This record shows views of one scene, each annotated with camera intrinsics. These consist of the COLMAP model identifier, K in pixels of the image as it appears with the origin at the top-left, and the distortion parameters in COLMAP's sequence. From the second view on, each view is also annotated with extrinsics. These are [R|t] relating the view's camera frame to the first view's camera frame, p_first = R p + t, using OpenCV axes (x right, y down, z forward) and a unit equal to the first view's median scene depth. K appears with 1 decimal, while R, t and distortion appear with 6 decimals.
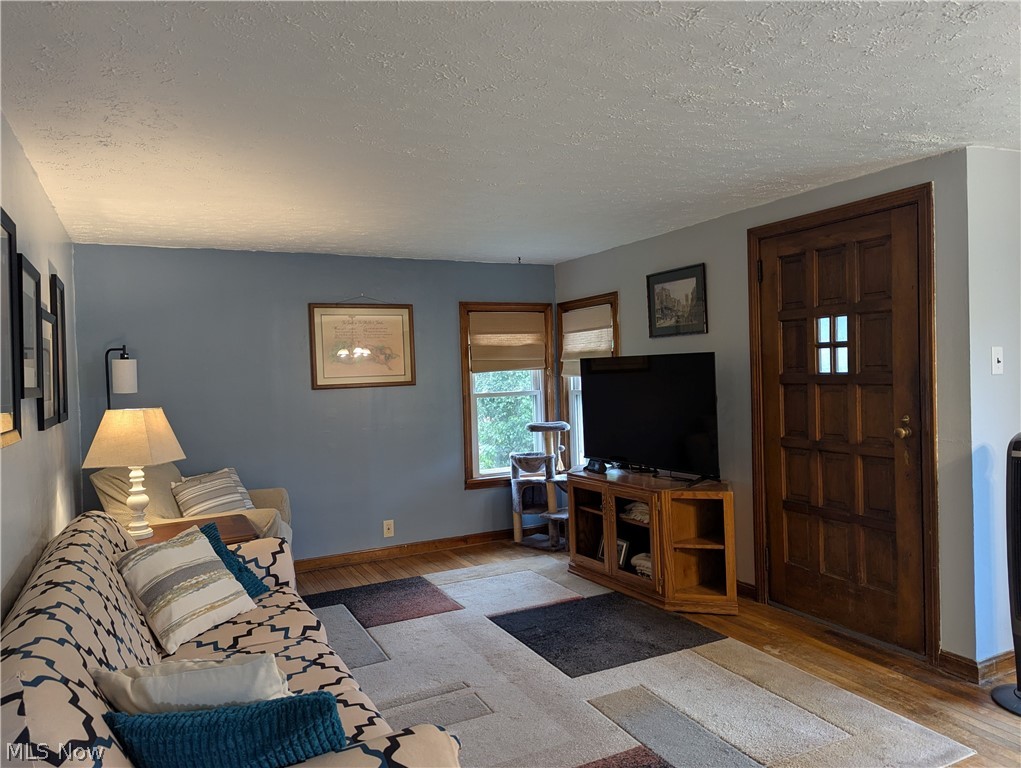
lens RADIAL K [[720.1, 0, 509.9], [0, 720.1, 388.5], [0, 0, 1]] dist [0.056342, -0.047465]
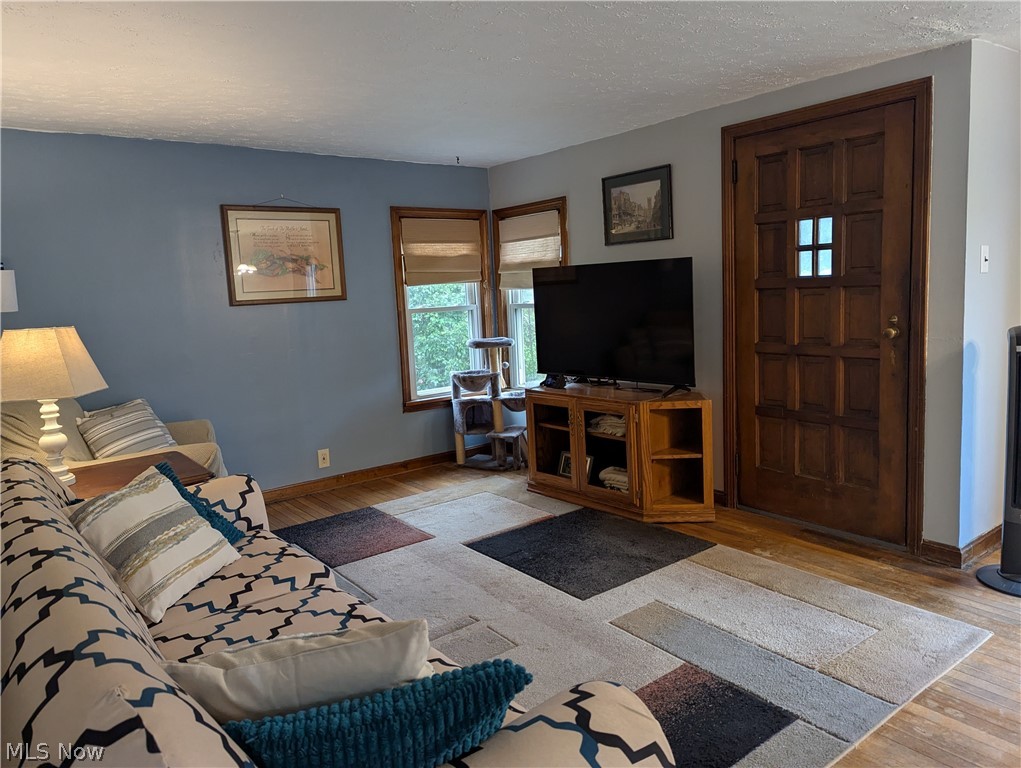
lens RADIAL K [[720.1, 0, 516.1], [0, 720.1, 370.8], [0, 0, 1]] dist [0.056342, -0.047465]
pose [[0.979859, -0.035472, 0.196514, -0.143258], [0.018795, 0.996110, 0.086088, 0.013389], [-0.198803, -0.080660, 0.976714, 0.094104]]
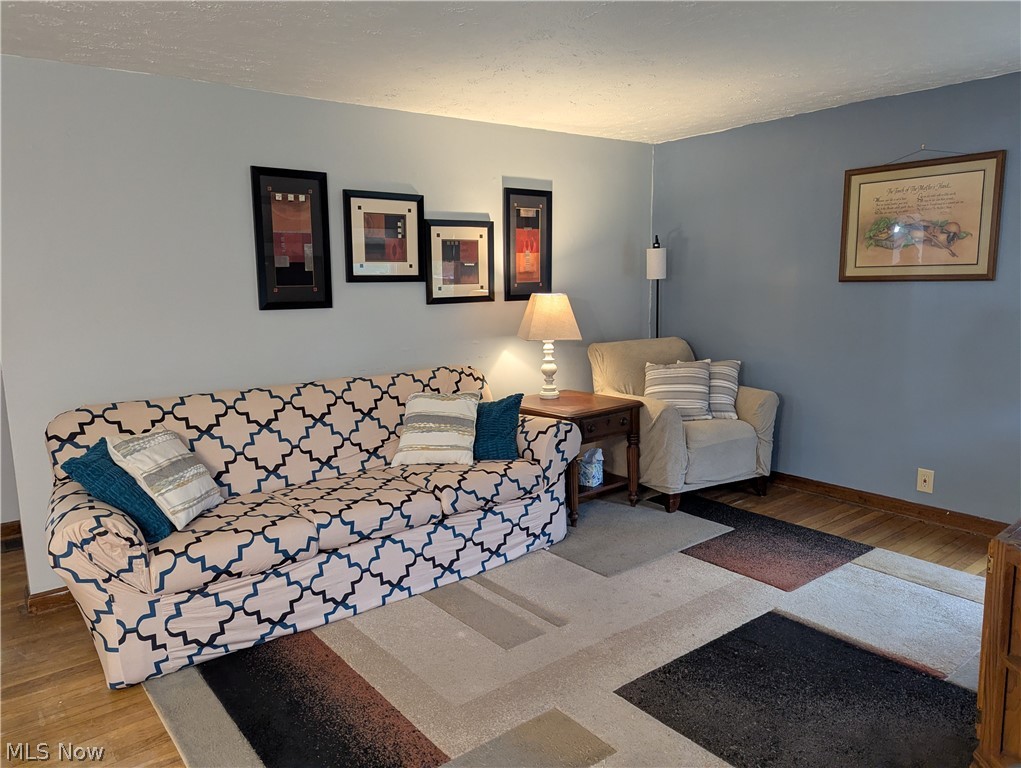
lens RADIAL K [[720.1, 0, 510.4], [0, 720.1, 382.6], [0, 0, 1]] dist [0.056342, -0.047465]
pose [[0.195657, 0.176038, -0.964743, 0.589742], [-0.014168, 0.984161, 0.176708, -0.033231], [0.980570, -0.020906, 0.195052, 0.618433]]
